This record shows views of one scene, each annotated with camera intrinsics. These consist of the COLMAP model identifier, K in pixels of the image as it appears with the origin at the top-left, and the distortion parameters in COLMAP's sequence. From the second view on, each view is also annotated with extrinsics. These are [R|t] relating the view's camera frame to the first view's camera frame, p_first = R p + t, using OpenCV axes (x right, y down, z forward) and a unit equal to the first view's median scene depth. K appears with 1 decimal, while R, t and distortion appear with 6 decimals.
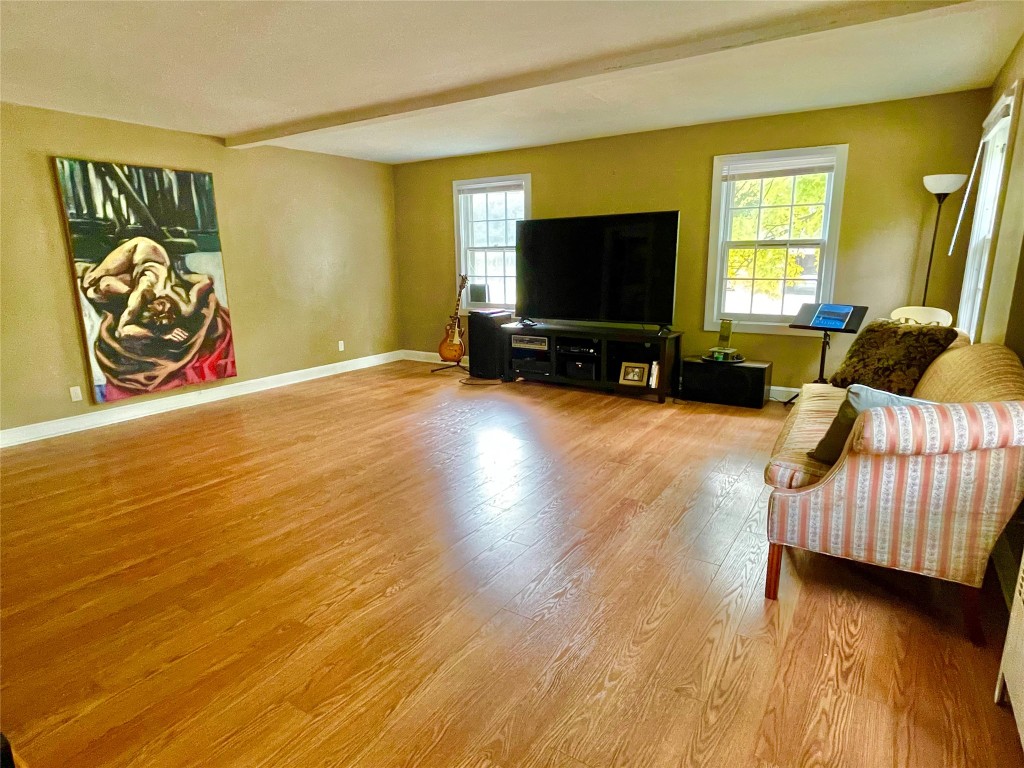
lens RADIAL K [[580.8, 0, 513.1], [0, 580.8, 382.2], [0, 0, 1]] dist [0.002025, 0.000242]
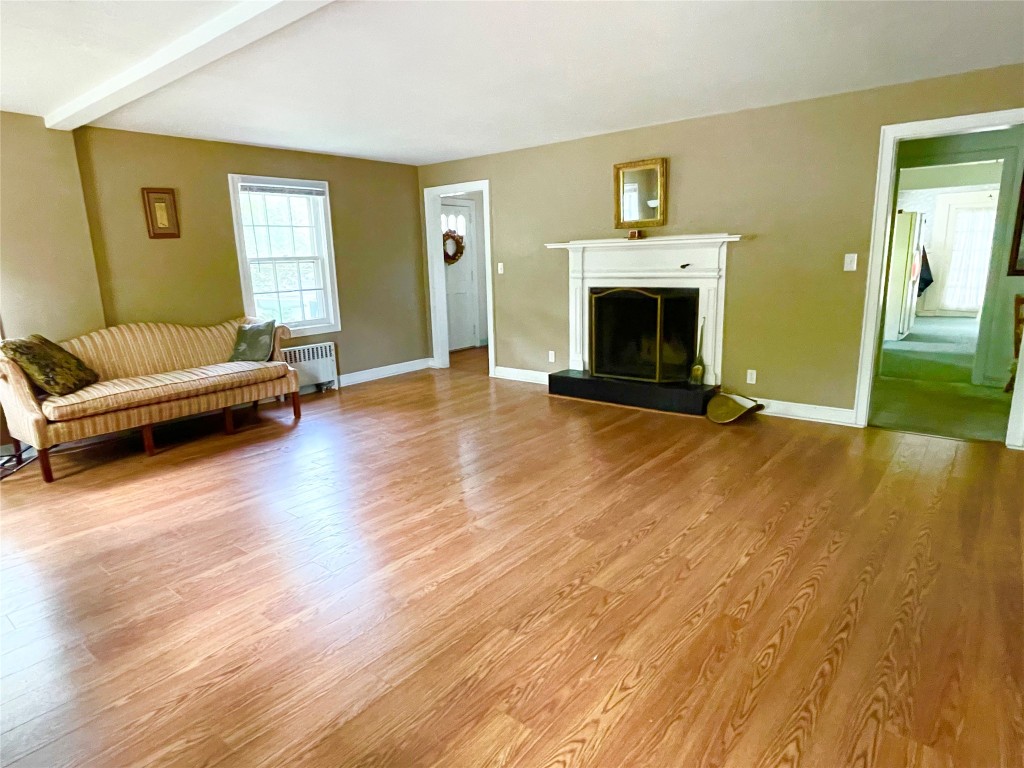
lens RADIAL K [[604.3, 0, 512.5], [0, 604.3, 390.2], [0, 0, 1]] dist [-0.000984, -0.000647]
pose [[-0.992535, 0.016279, 0.120871, -0.395223], [0.065063, 0.908926, 0.411849, -0.379021], [-0.103158, 0.416639, -0.903200, 1.743078]]
